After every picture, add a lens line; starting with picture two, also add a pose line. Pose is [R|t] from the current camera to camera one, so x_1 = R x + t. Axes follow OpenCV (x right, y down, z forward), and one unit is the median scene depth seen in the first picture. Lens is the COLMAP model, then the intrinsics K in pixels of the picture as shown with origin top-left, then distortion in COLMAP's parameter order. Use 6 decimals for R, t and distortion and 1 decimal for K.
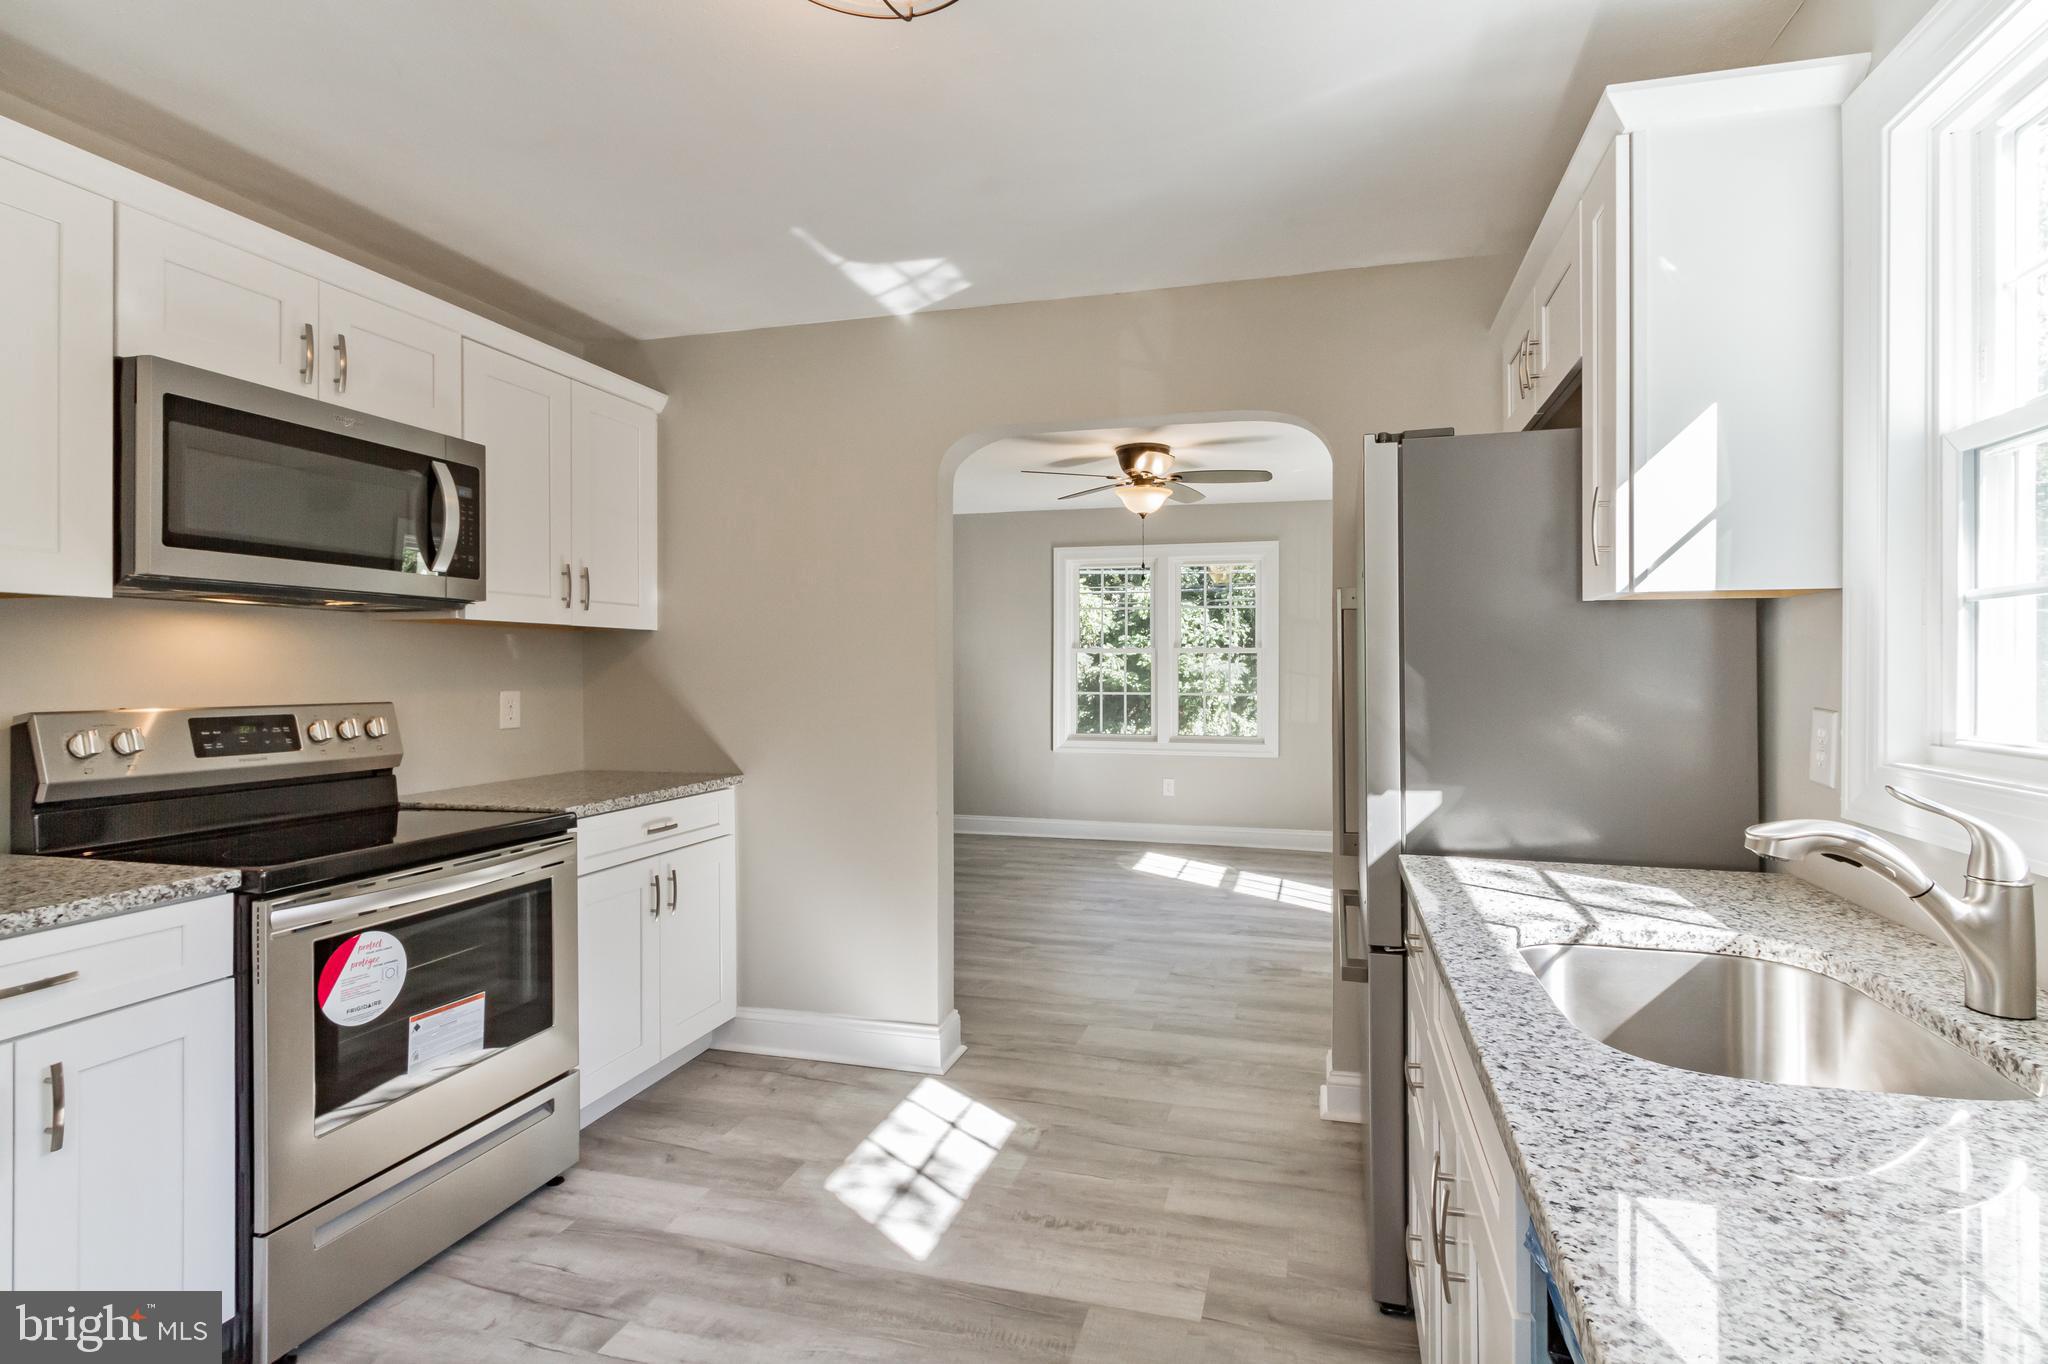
lens RADIAL K [[952.0, 0, 1058.5], [0, 952.0, 672.2], [0, 0, 1]] dist [-0.003890, 0.003402]
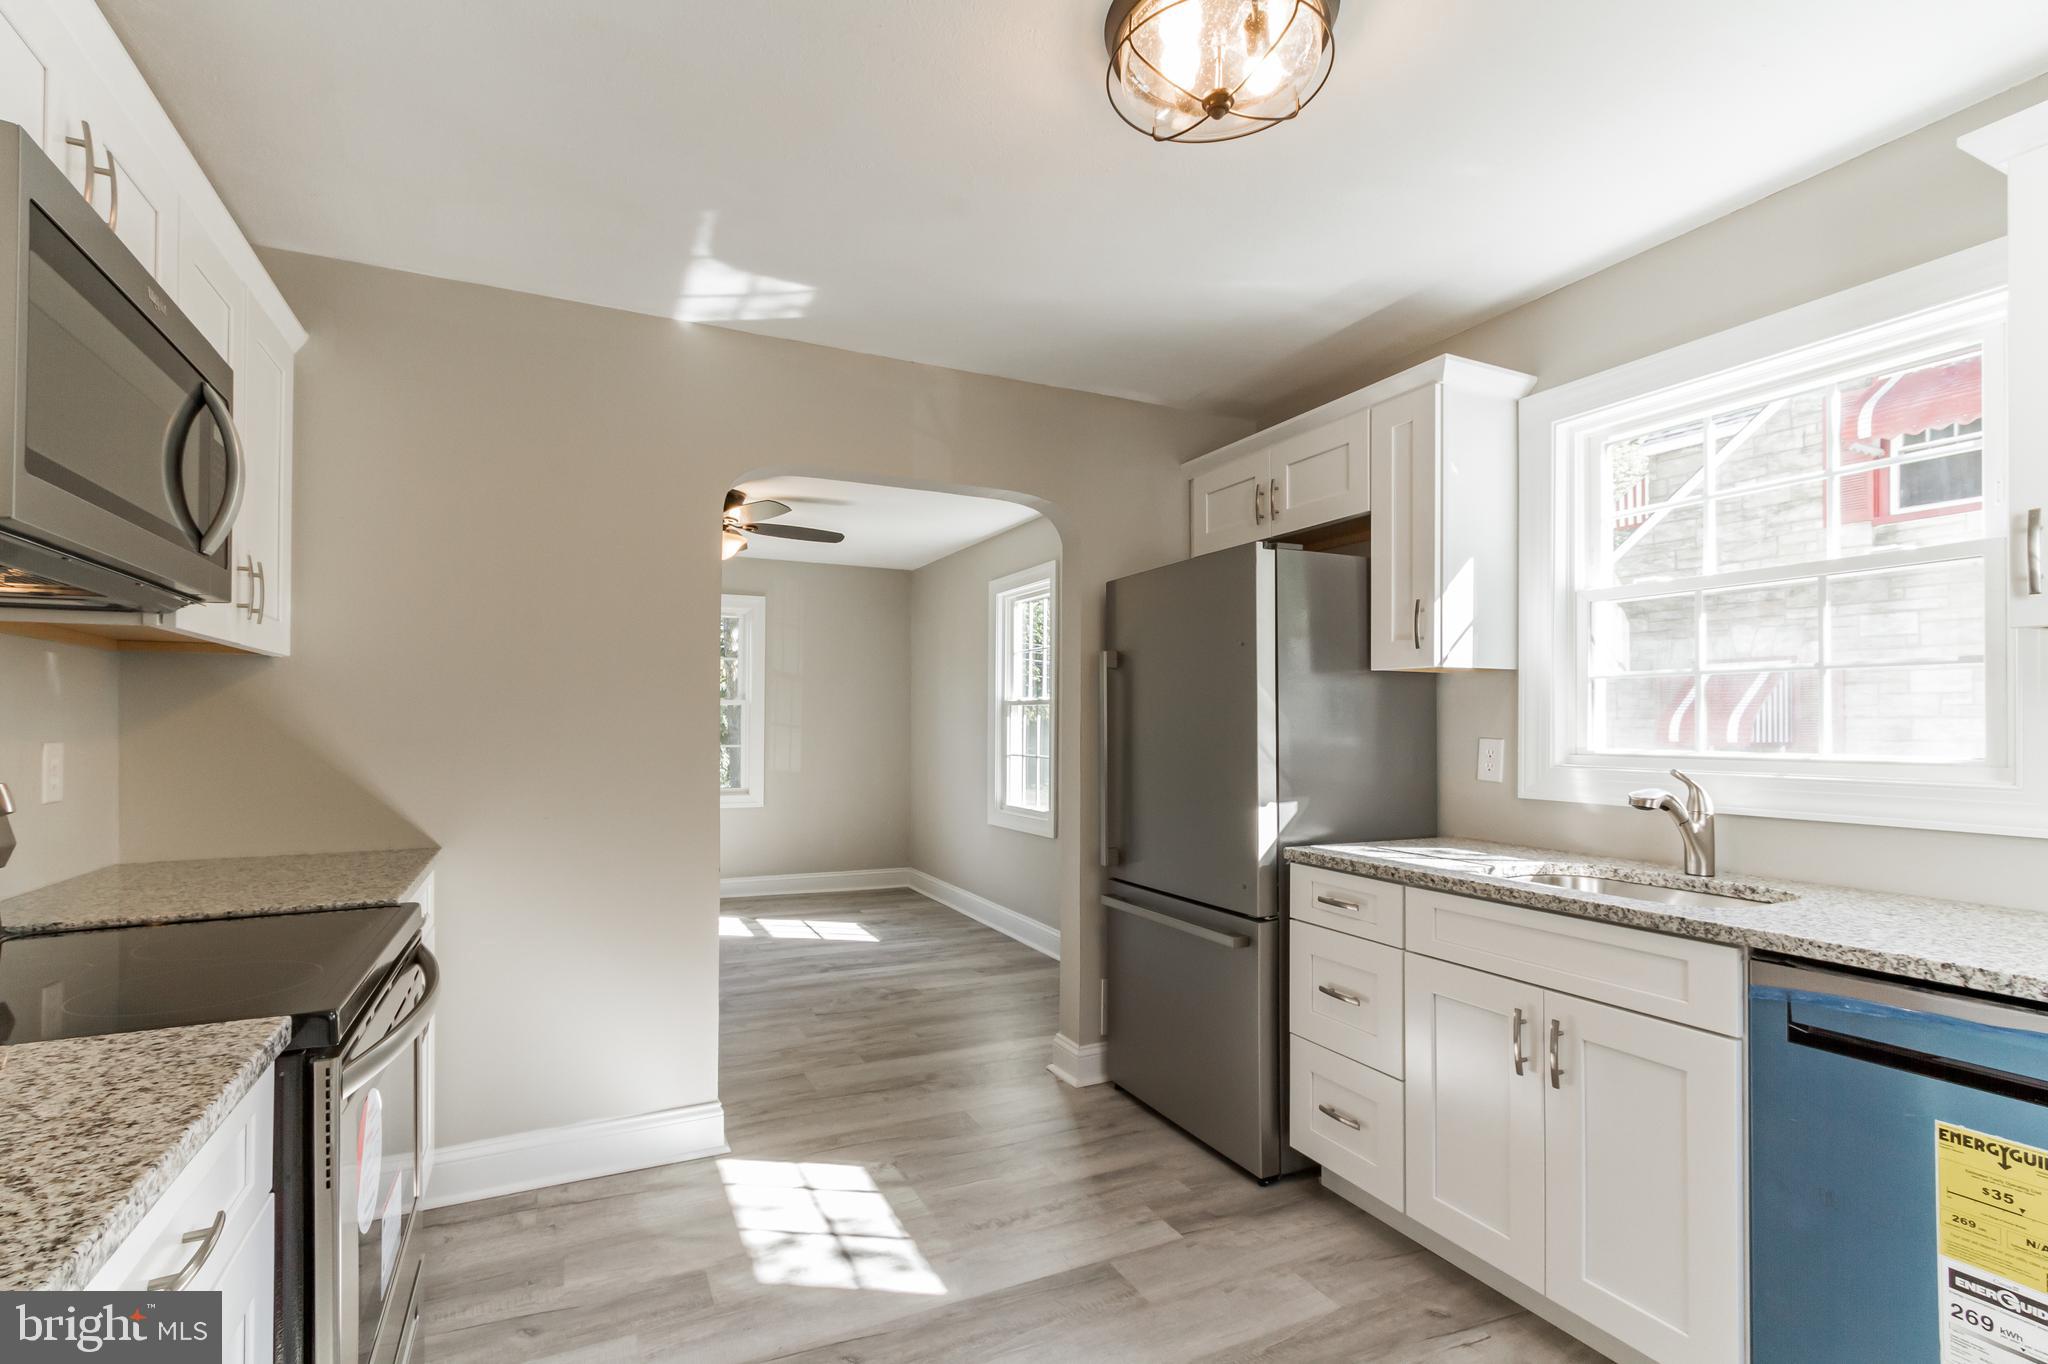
lens RADIAL K [[952.0, 0, 995.3], [0, 952.0, 717.3], [0, 0, 1]] dist [-0.003890, 0.003402]
pose [[0.767046, 0.005861, 0.641565, -0.587790], [0.000029, 0.999958, -0.009169, 0.010841], [-0.641592, 0.007052, 0.767014, 0.141061]]
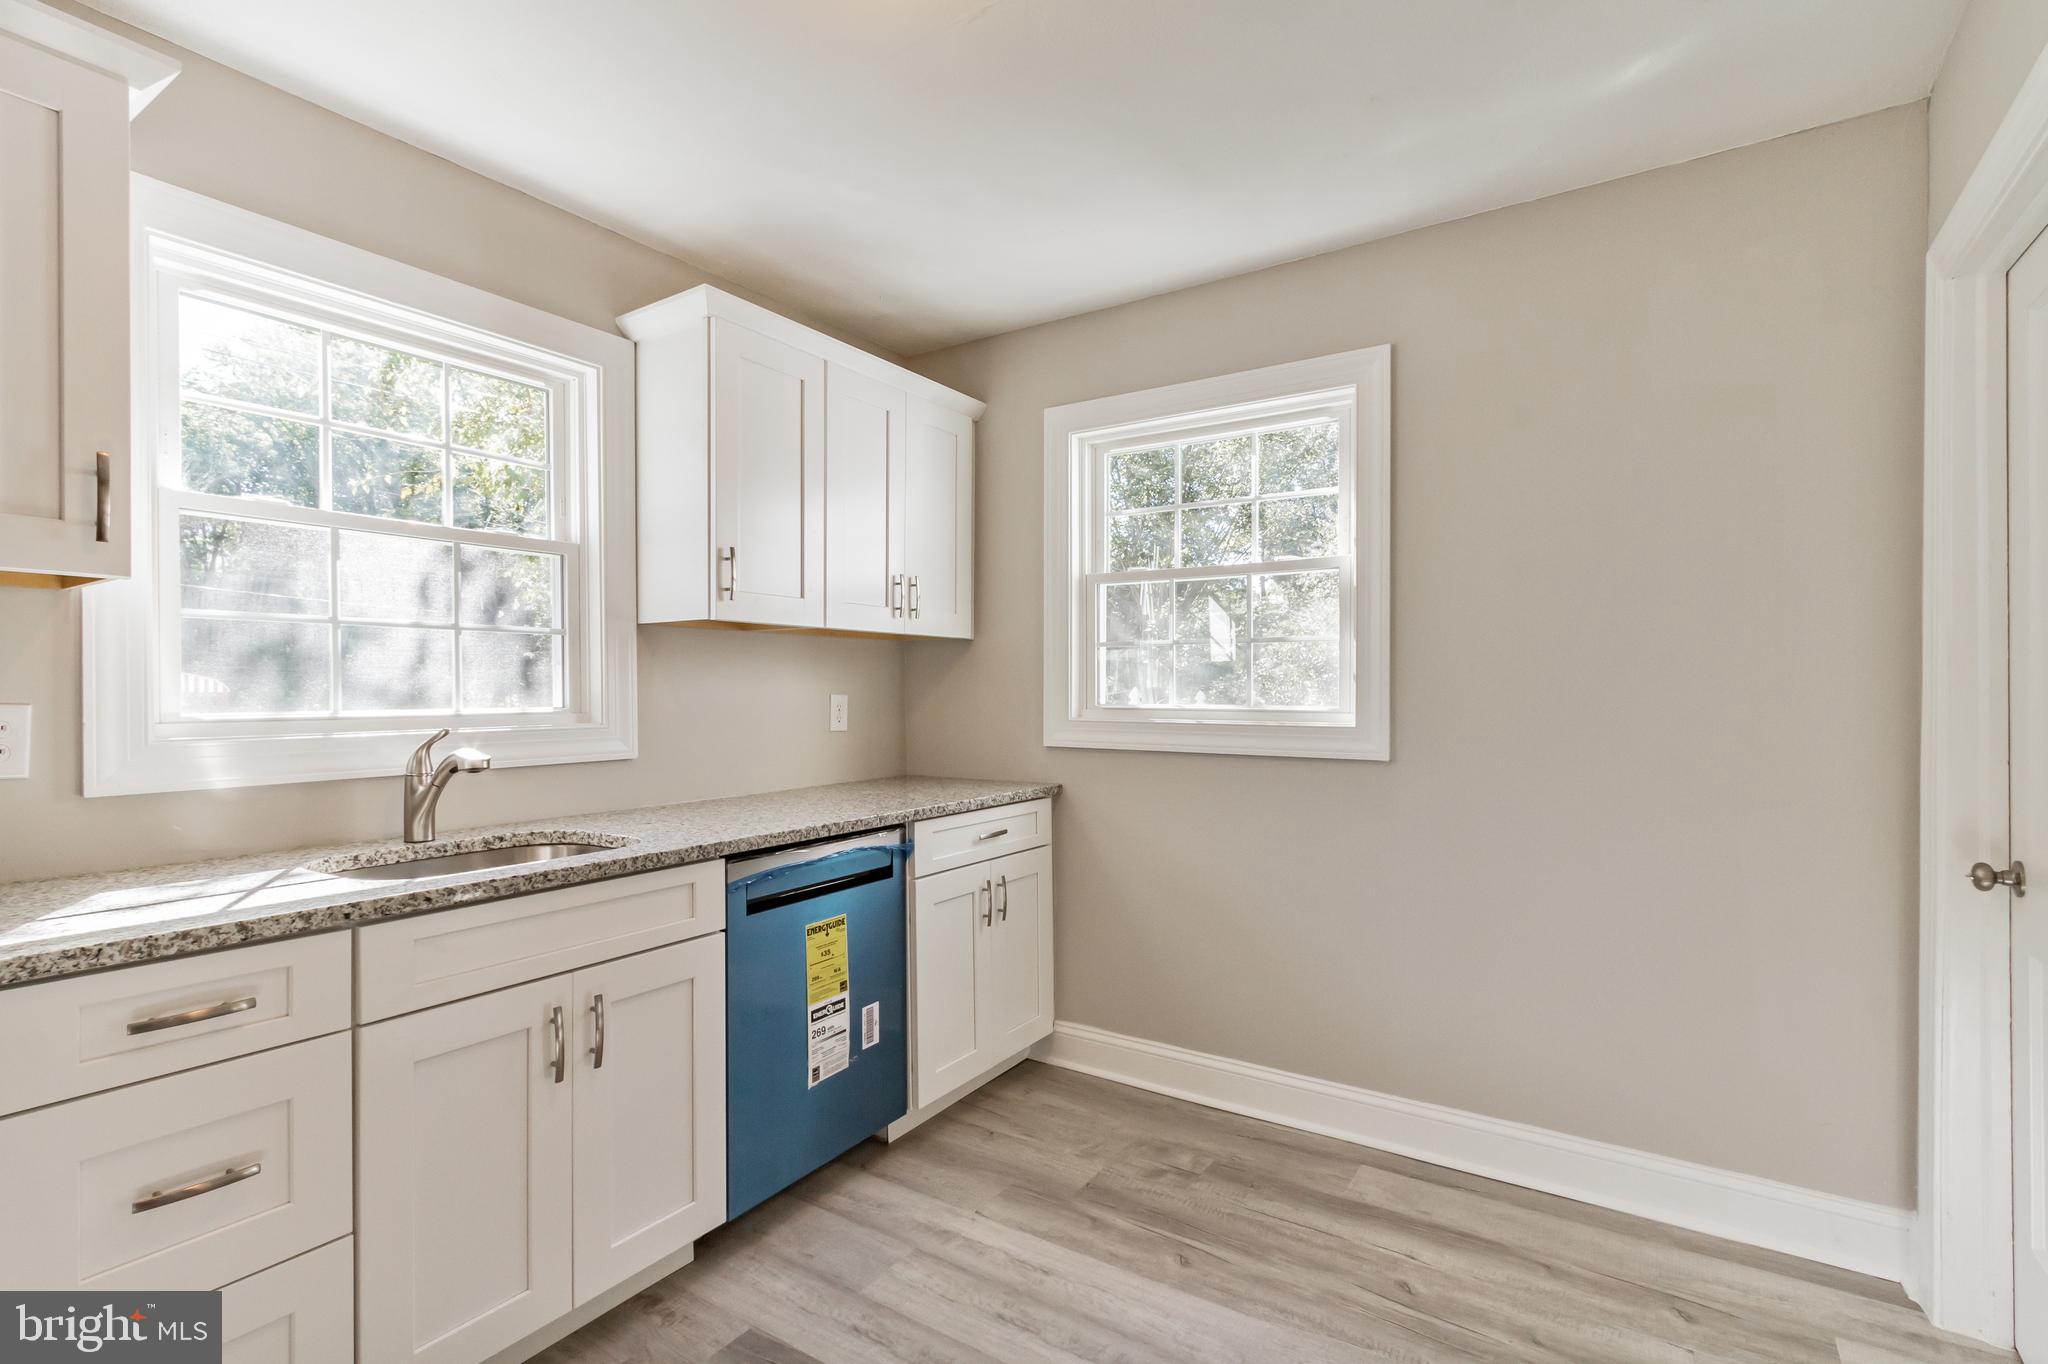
lens RADIAL K [[952.0, 0, 1034.5], [0, 952.0, 696.5], [0, 0, 1]] dist [-0.003890, 0.003402]
pose [[-0.953375, 0.002472, 0.301779, -0.305953], [0.005374, 0.999947, 0.008788, 0.018042], [-0.301741, 0.010000, -0.953337, 0.941877]]
